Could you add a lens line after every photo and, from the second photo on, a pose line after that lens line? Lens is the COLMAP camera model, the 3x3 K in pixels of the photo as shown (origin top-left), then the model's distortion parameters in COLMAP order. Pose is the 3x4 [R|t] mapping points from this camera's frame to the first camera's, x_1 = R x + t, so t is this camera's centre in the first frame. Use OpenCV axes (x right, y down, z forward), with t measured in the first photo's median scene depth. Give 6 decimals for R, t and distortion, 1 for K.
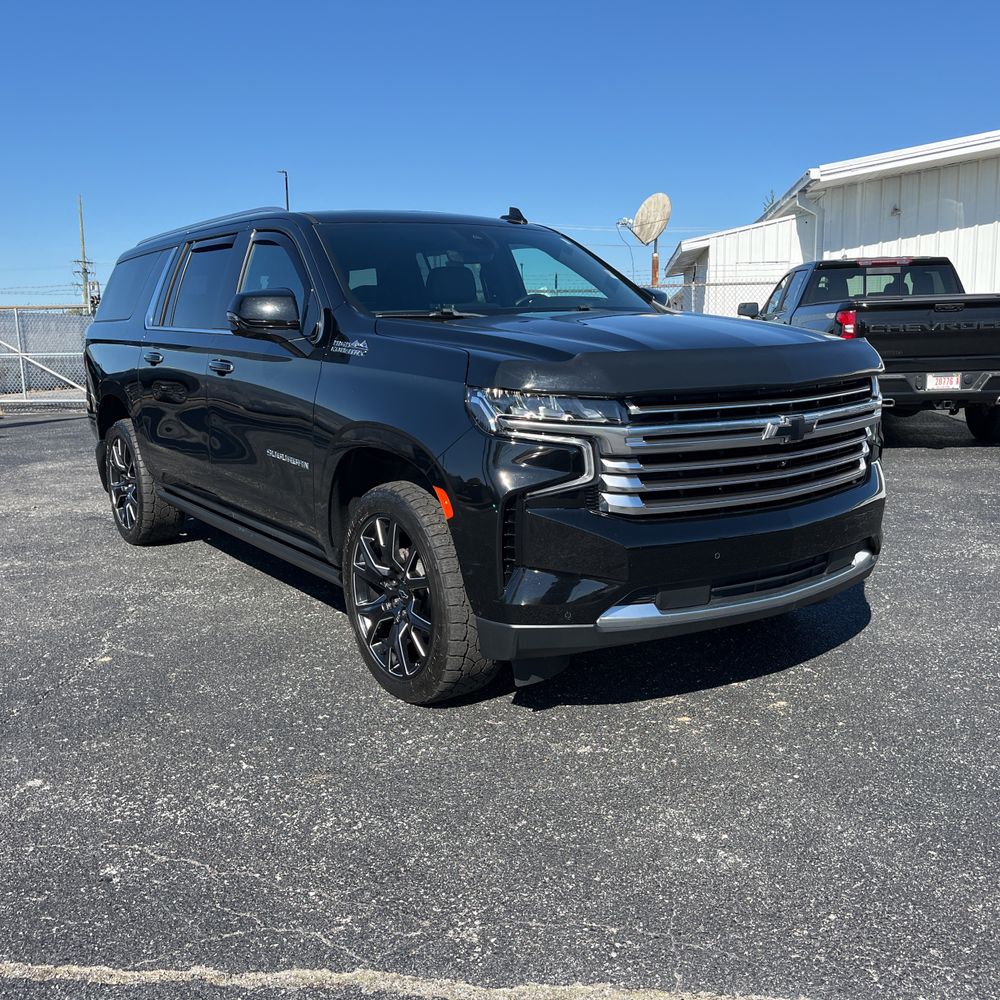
lens RADIAL K [[1005.5, 0, 502.5], [0, 1005.5, 516.2], [0, 0, 1]] dist [0.095196, -0.159950]
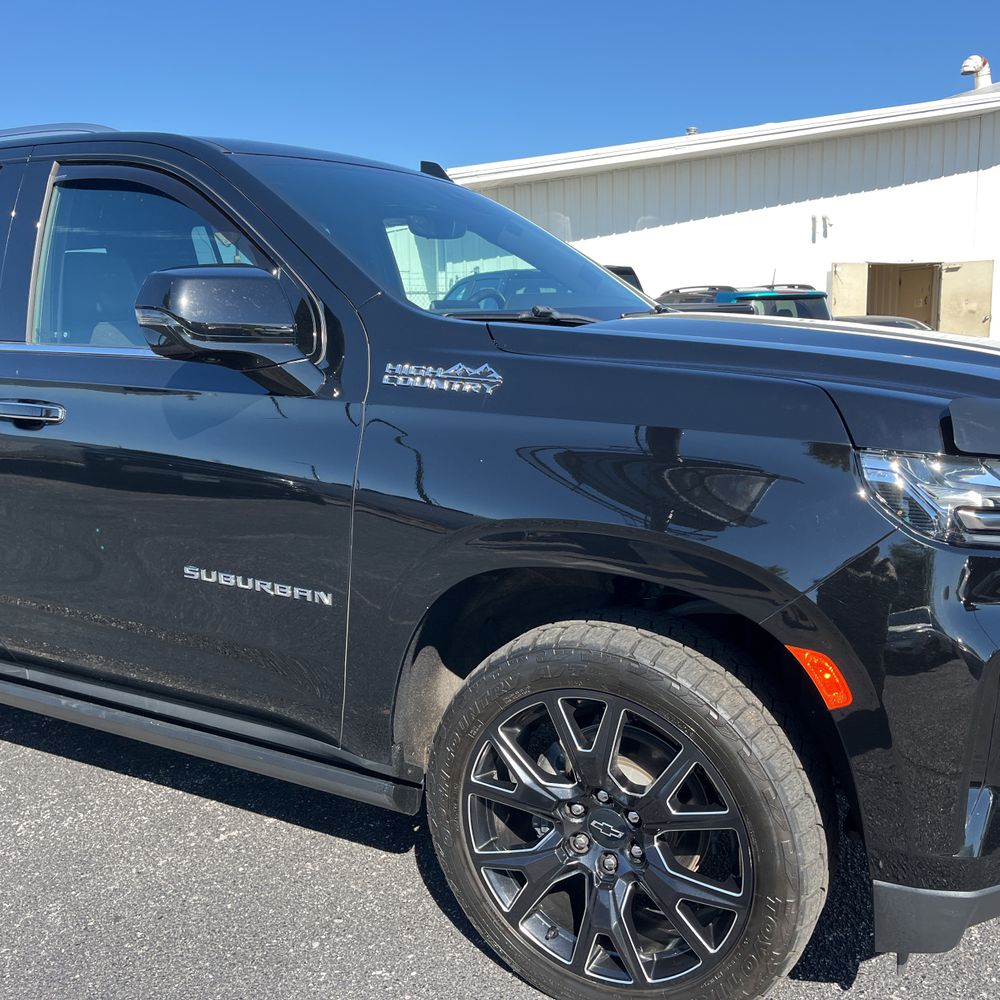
lens RADIAL K [[1005.5, 0, 502.5], [0, 1005.5, 516.2], [0, 0, 1]] dist [0.095196, -0.159950]
pose [[0.898190, -0.080413, 0.432190, -0.289886], [0.082591, 0.996488, 0.013764, -0.080182], [-0.431779, 0.023333, 0.901677, 0.413386]]
